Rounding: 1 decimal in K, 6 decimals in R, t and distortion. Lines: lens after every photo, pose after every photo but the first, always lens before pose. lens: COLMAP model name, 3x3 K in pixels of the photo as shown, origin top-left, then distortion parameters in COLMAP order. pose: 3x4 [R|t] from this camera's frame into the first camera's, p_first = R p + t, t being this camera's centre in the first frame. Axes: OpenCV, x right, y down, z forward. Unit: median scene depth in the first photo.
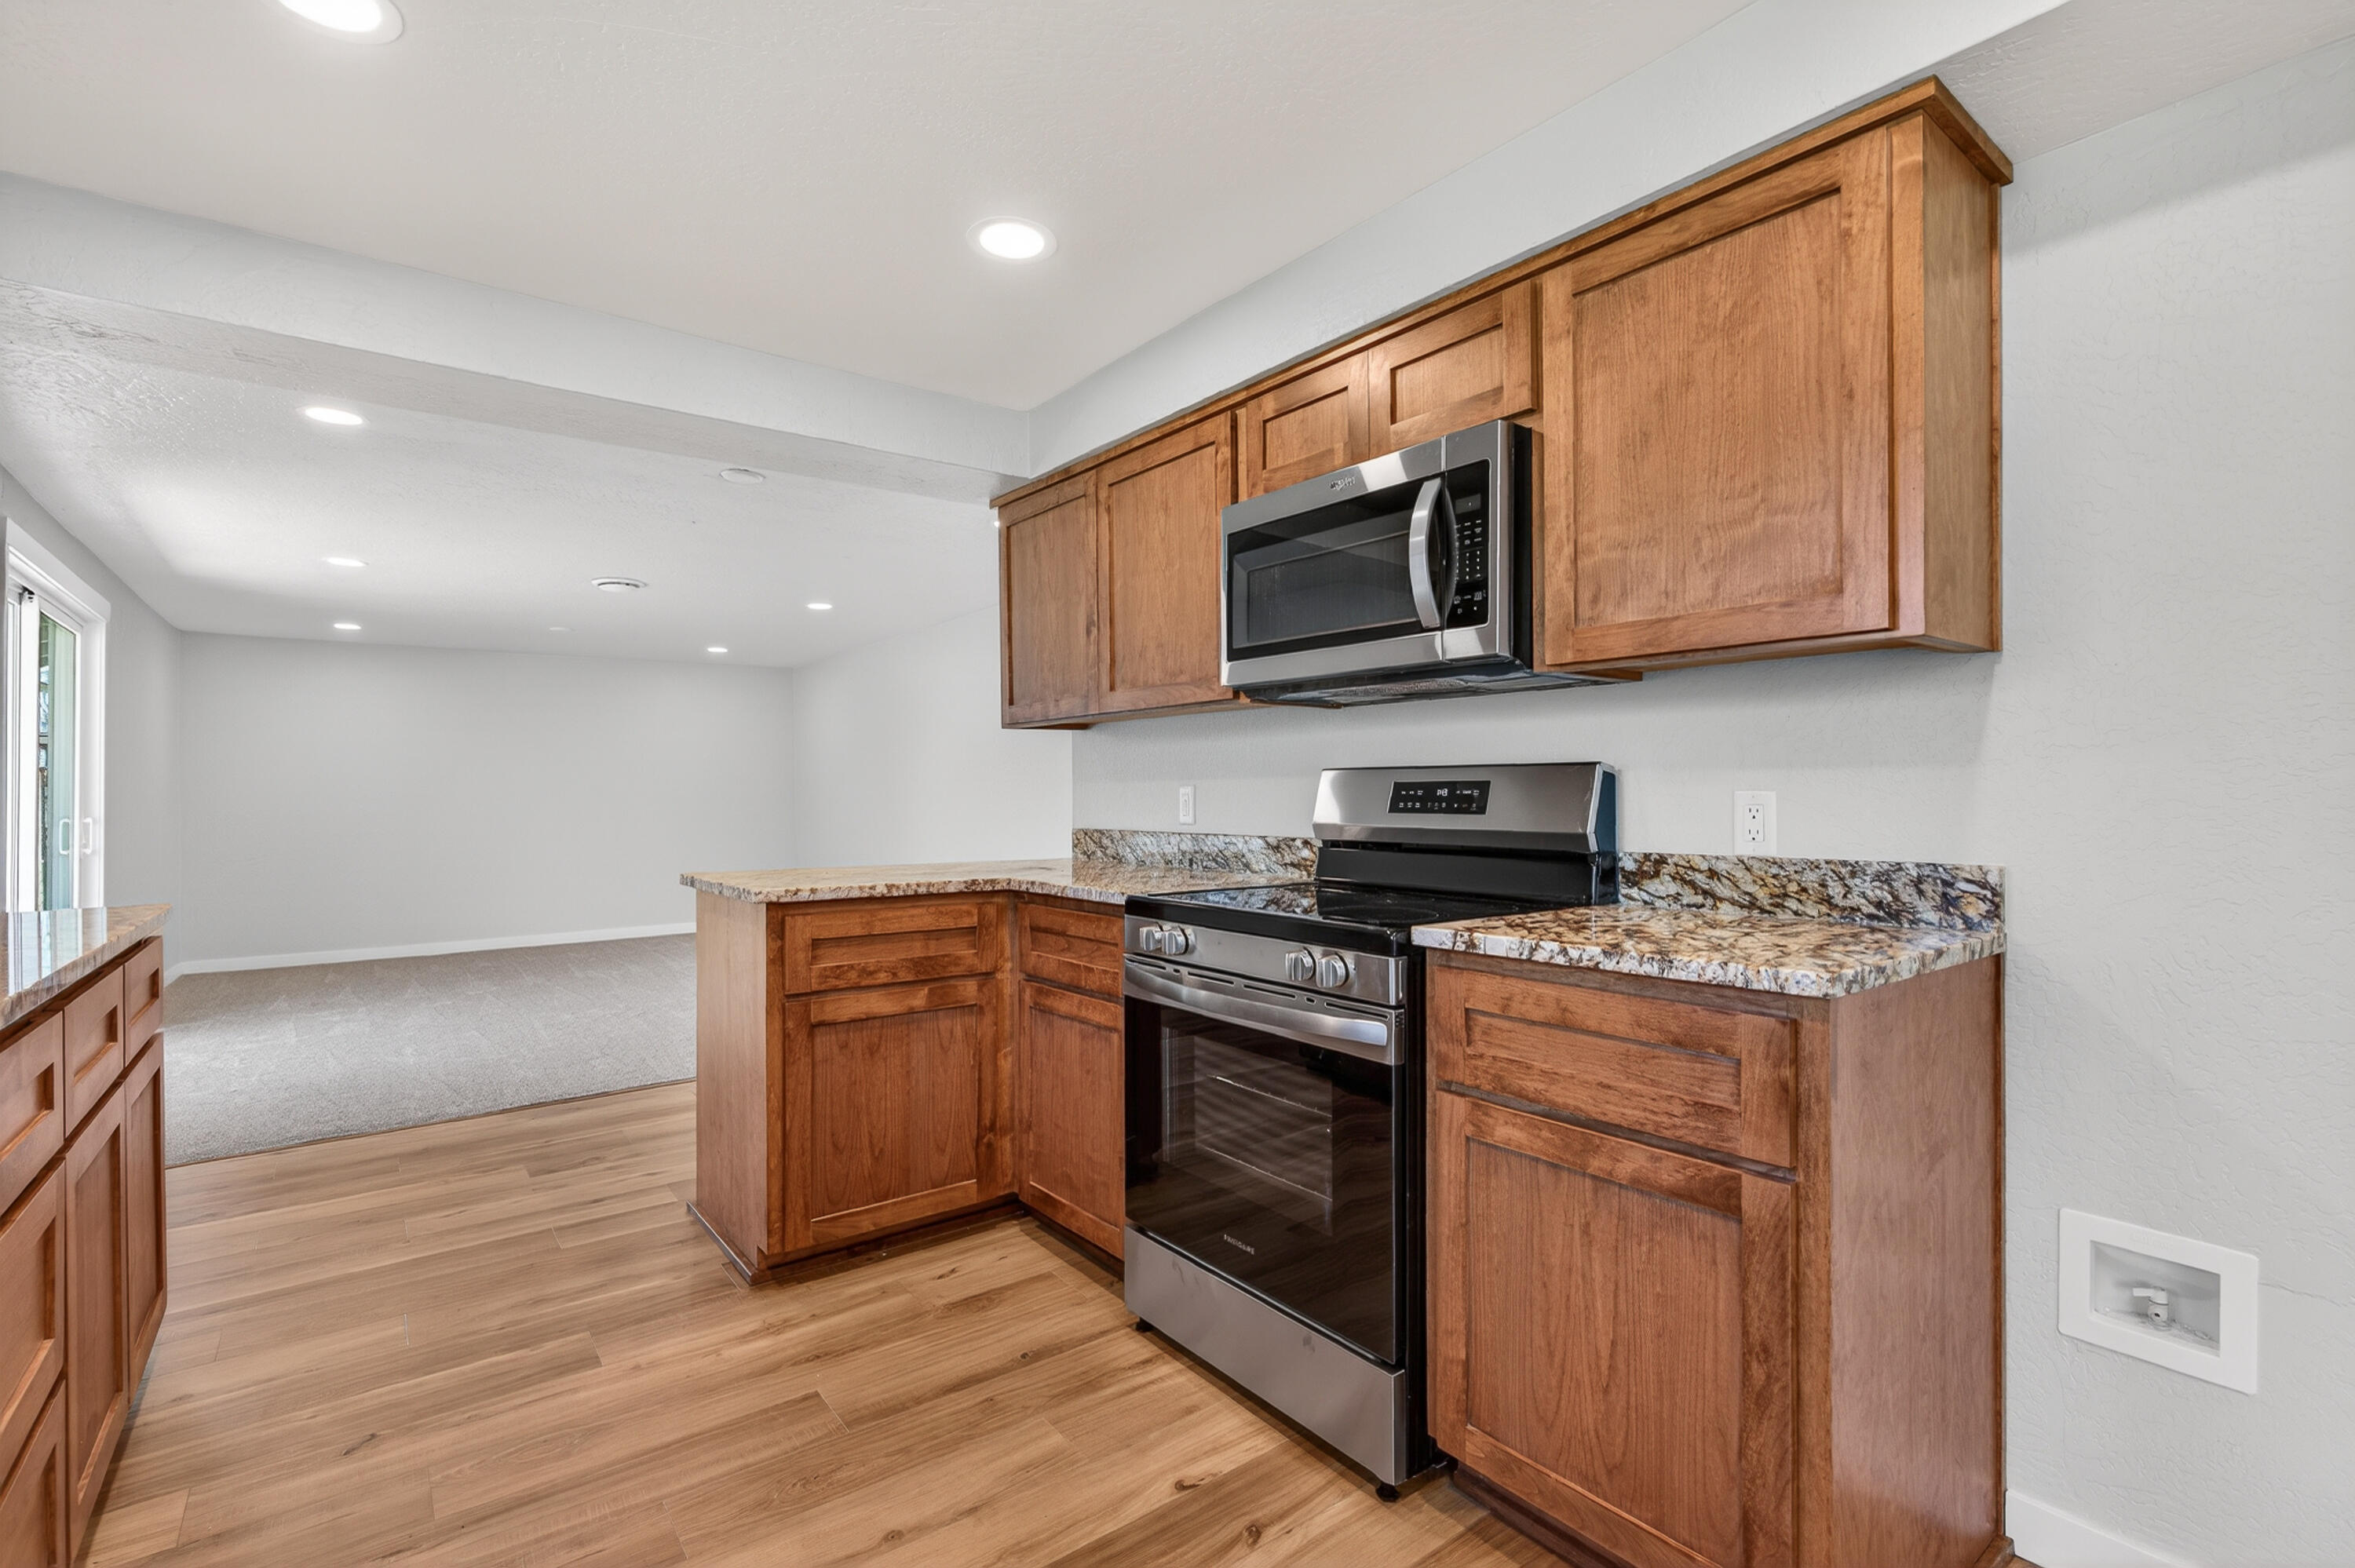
lens RADIAL K [[1071.3, 0, 1185.0], [0, 1071.3, 784.3], [0, 0, 1]] dist [-0.000447, 0.000029]
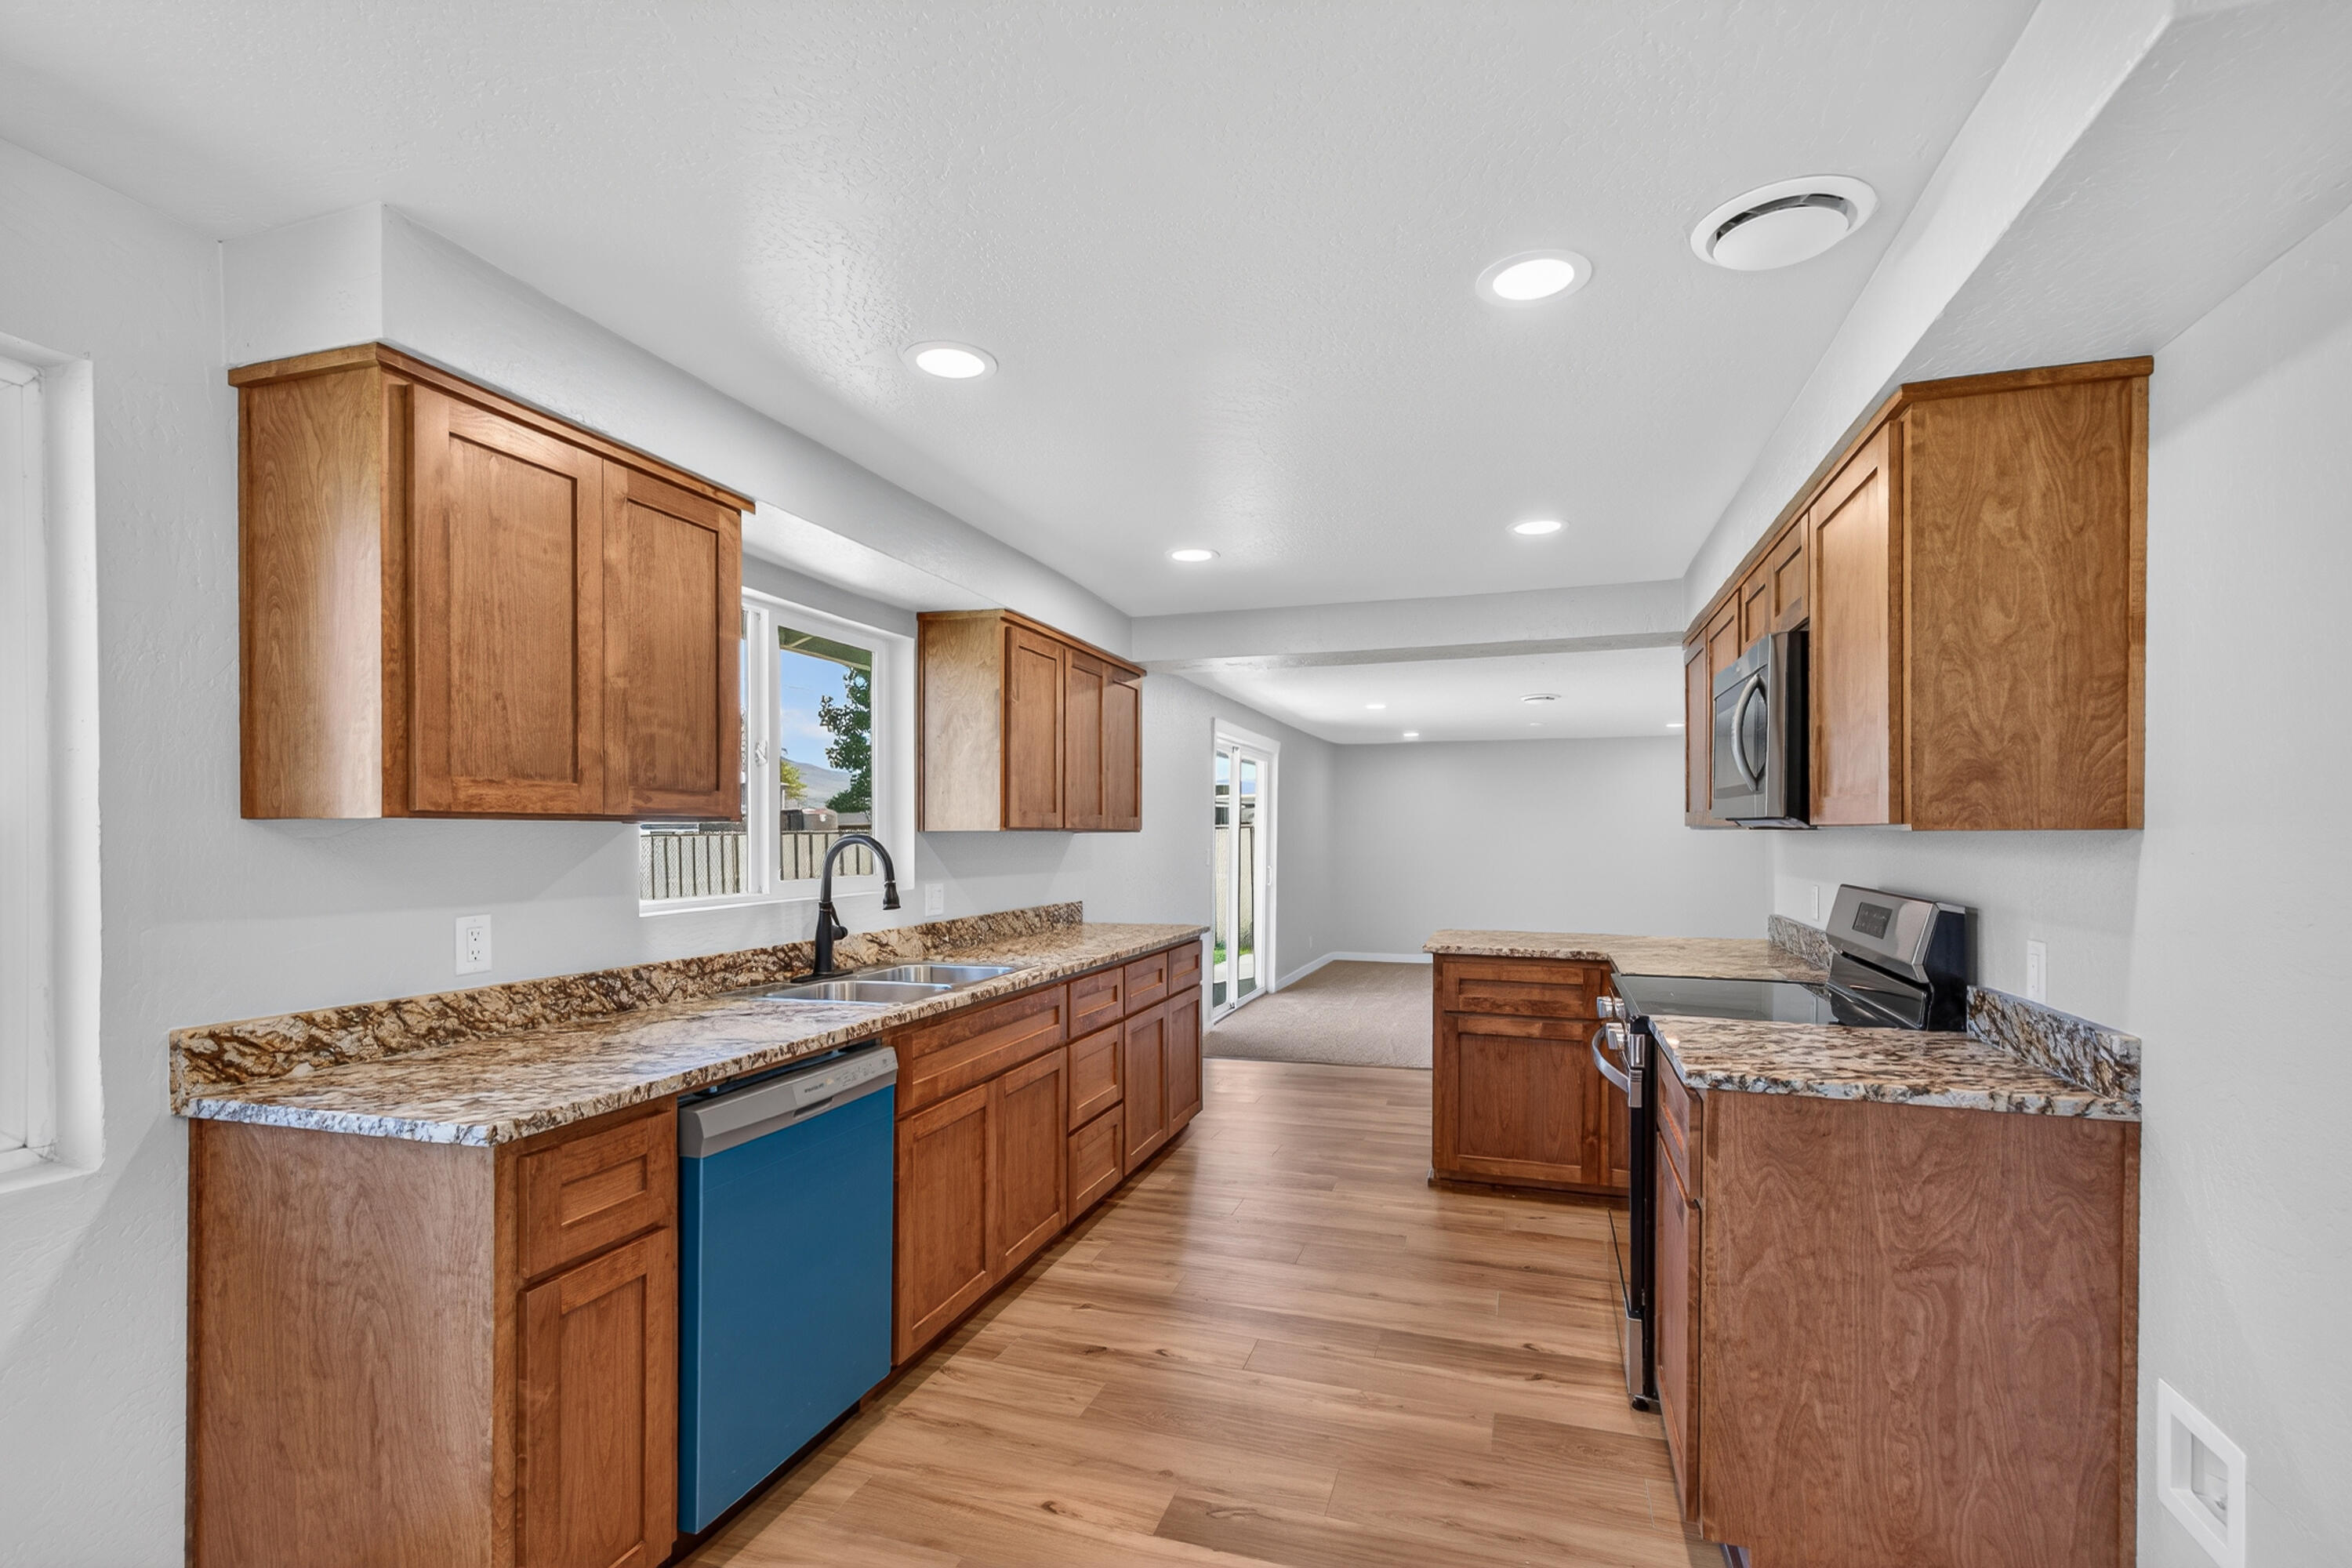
lens RADIAL K [[1072.3, 0, 1200.8], [0, 1072.3, 837.6], [0, 0, 1]] dist [0.007355, 0.000234]
pose [[0.572385, 0.012815, -0.819885, 0.710743], [0.001413, 0.999861, 0.016615, -0.087599], [0.819984, -0.010669, 0.572288, -0.211046]]
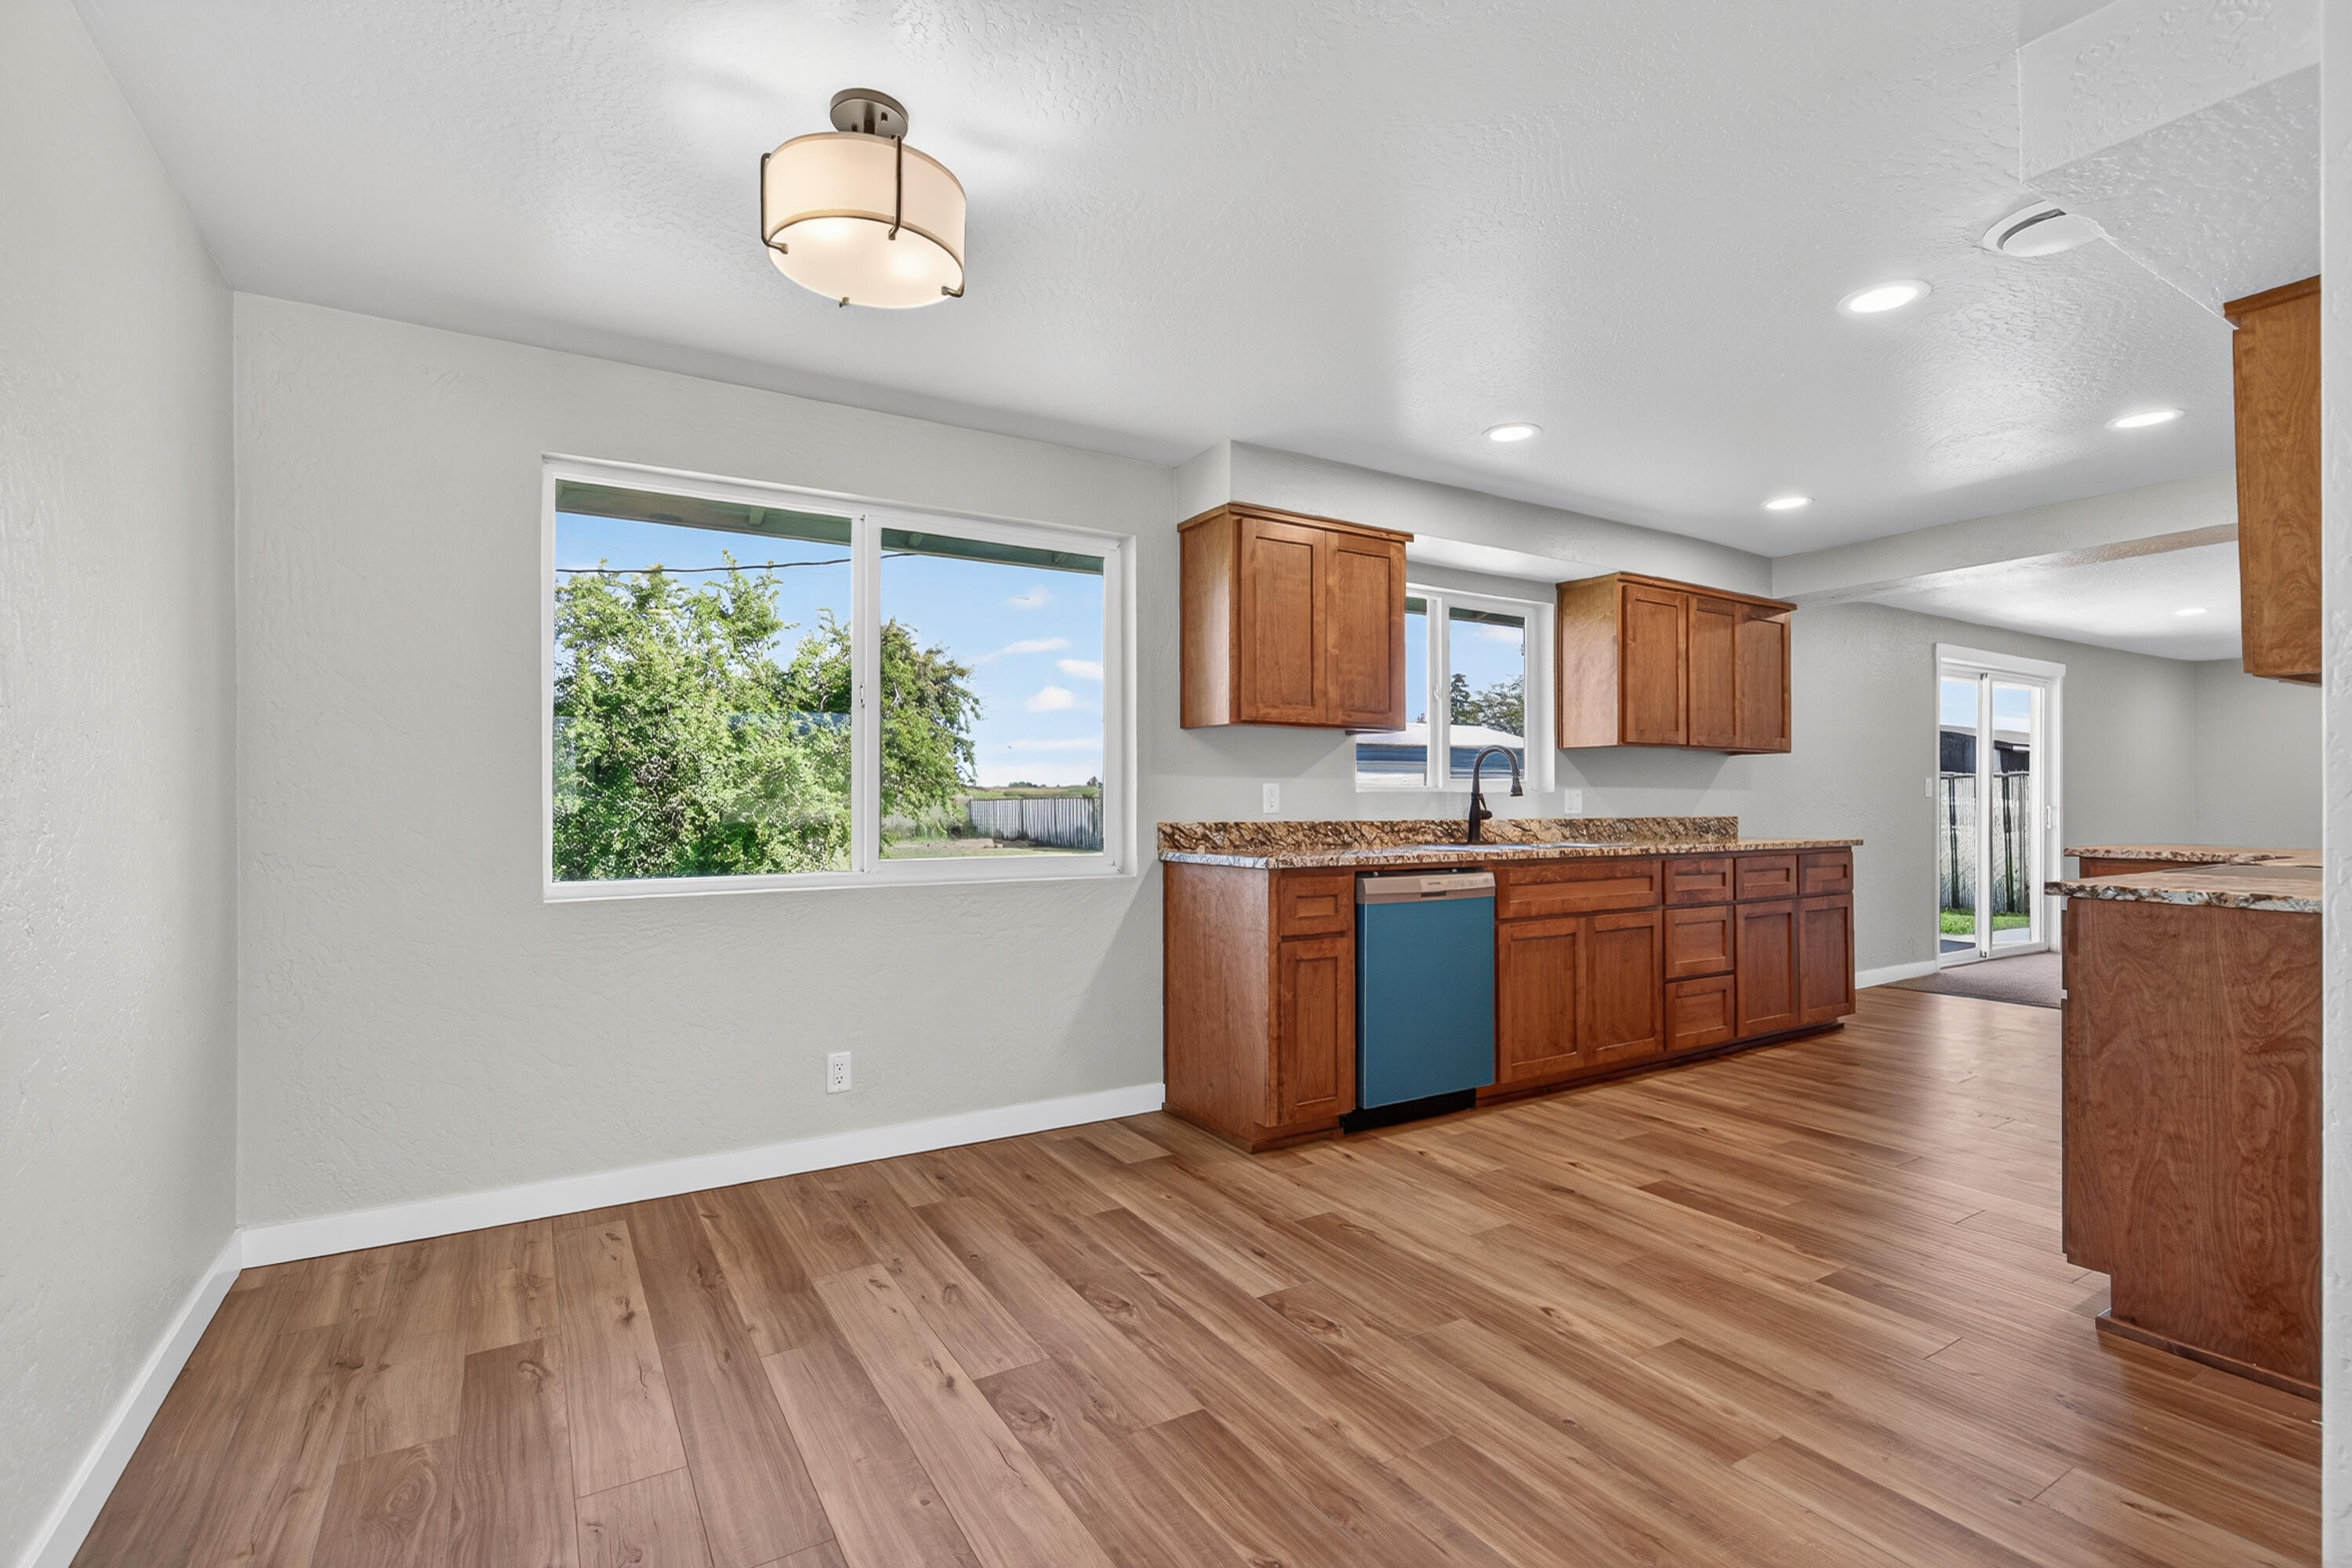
lens RADIAL K [[1070.1, 0, 1183.5], [0, 1070.1, 784.3], [0, 0, 1]] dist [-0.000447, 0.000029]
pose [[-0.106368, -0.004944, -0.994315, 1.300623], [0.009752, 0.999934, -0.006015, 0.000661], [0.994279, -0.010336, -0.106313, -0.154744]]
